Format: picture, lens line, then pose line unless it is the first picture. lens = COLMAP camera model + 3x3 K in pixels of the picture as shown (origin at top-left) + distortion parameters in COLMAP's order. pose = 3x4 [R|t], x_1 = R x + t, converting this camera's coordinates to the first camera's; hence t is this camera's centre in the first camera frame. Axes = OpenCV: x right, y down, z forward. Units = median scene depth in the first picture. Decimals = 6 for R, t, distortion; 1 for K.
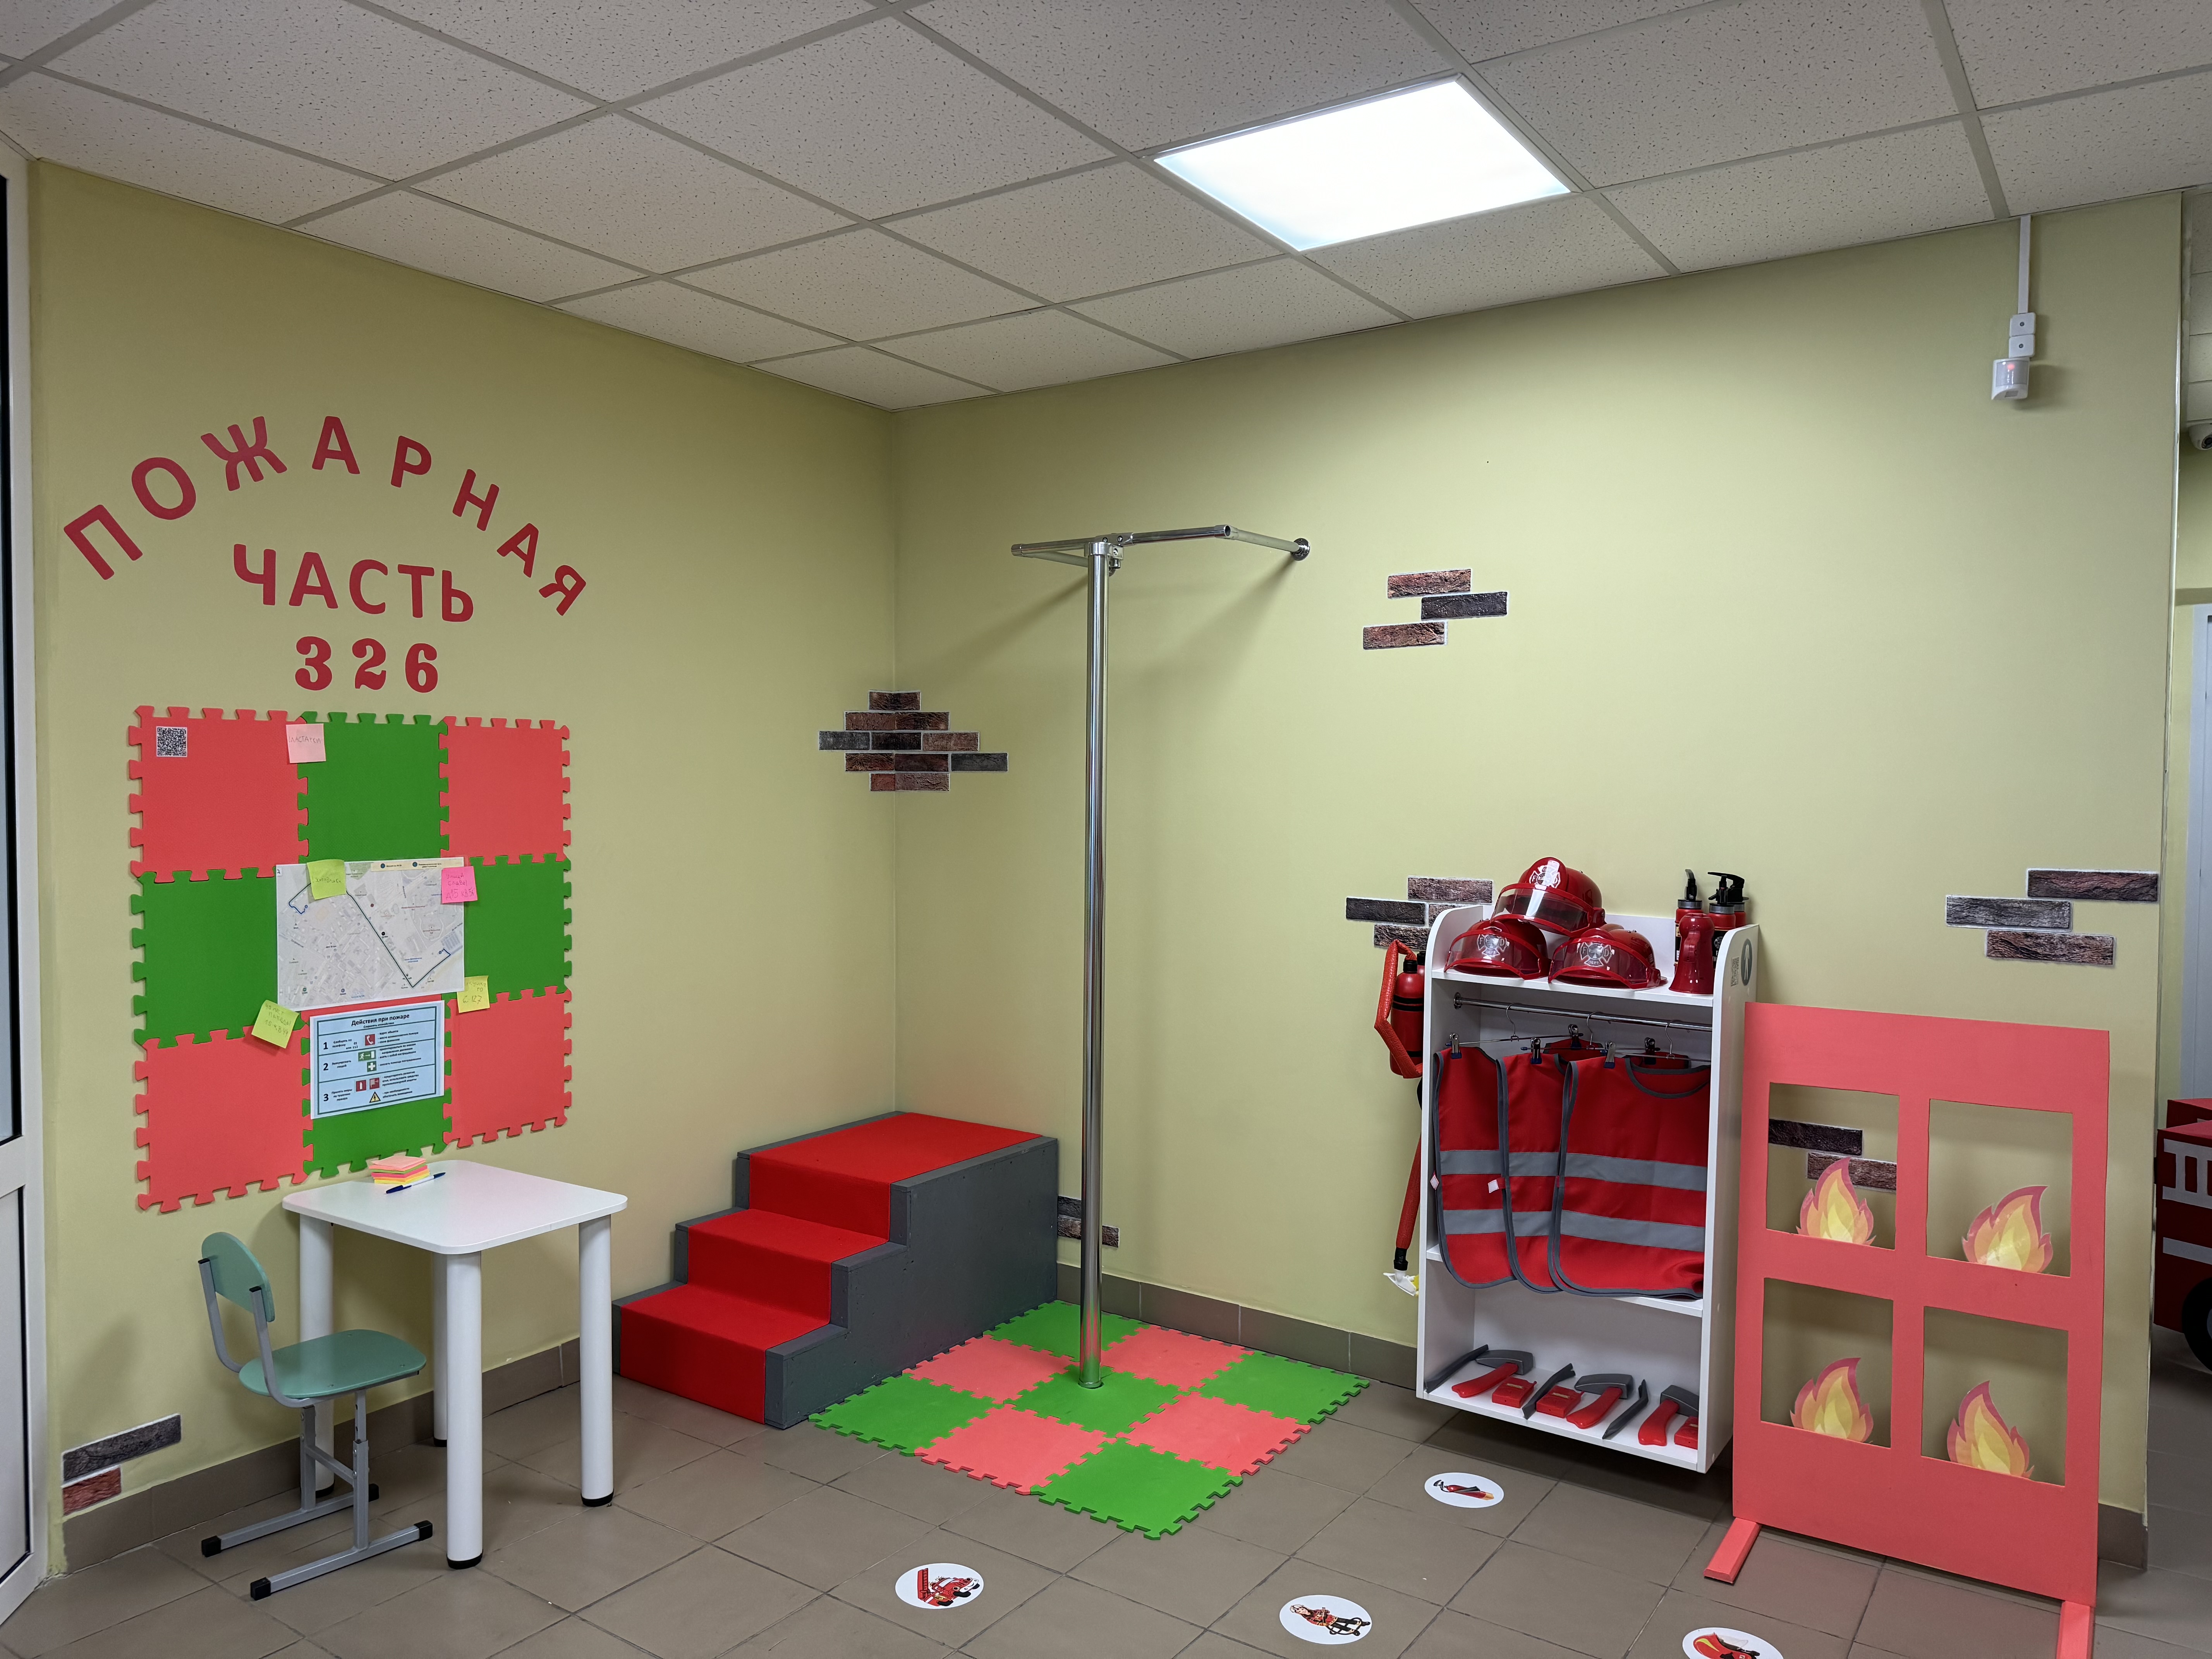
lens RADIAL K [[1562.1, 0, 1106.0], [0, 1562.1, 829.5], [0, 0, 1]] dist [0.003123, -0.000107]
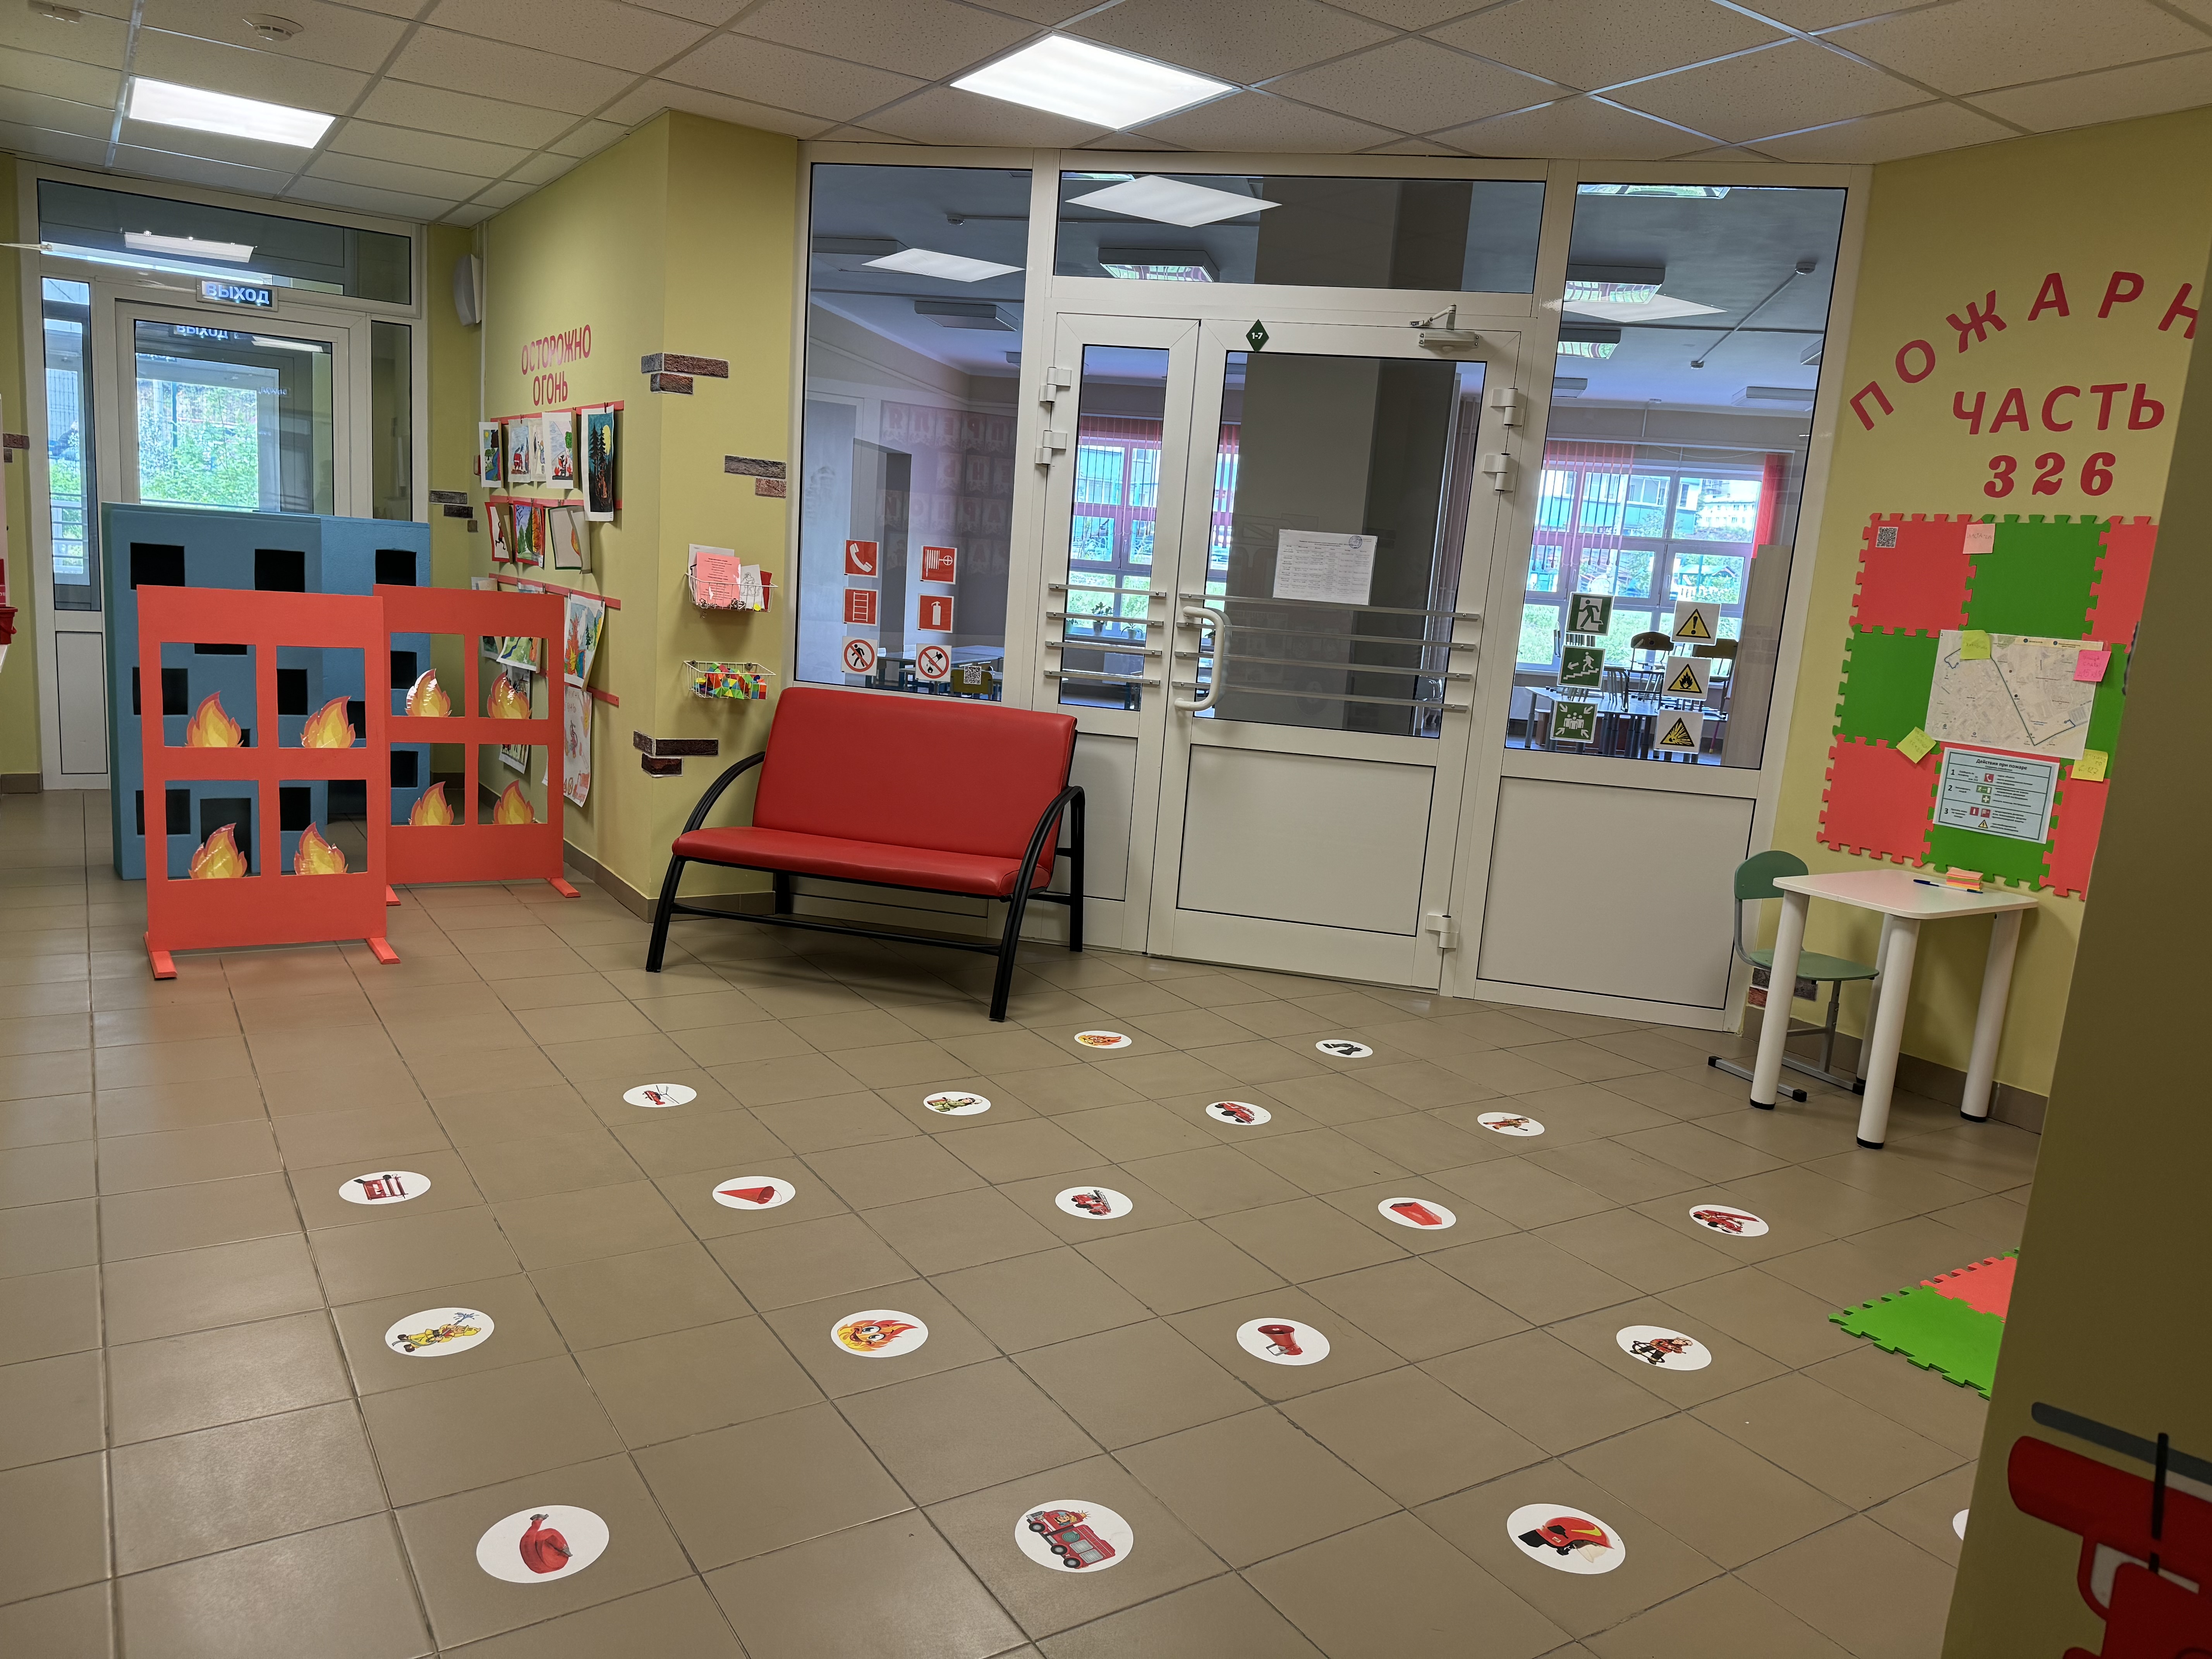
lens RADIAL K [[1562.1, 0, 1106.0], [0, 1562.1, 829.5], [0, 0, 1]] dist [0.003123, -0.000107]
pose [[-0.378410, 0.119963, -0.917832, 0.975713], [-0.110378, 0.978643, 0.173419, 0.035950], [0.919034, 0.166932, -0.357087, 0.817394]]
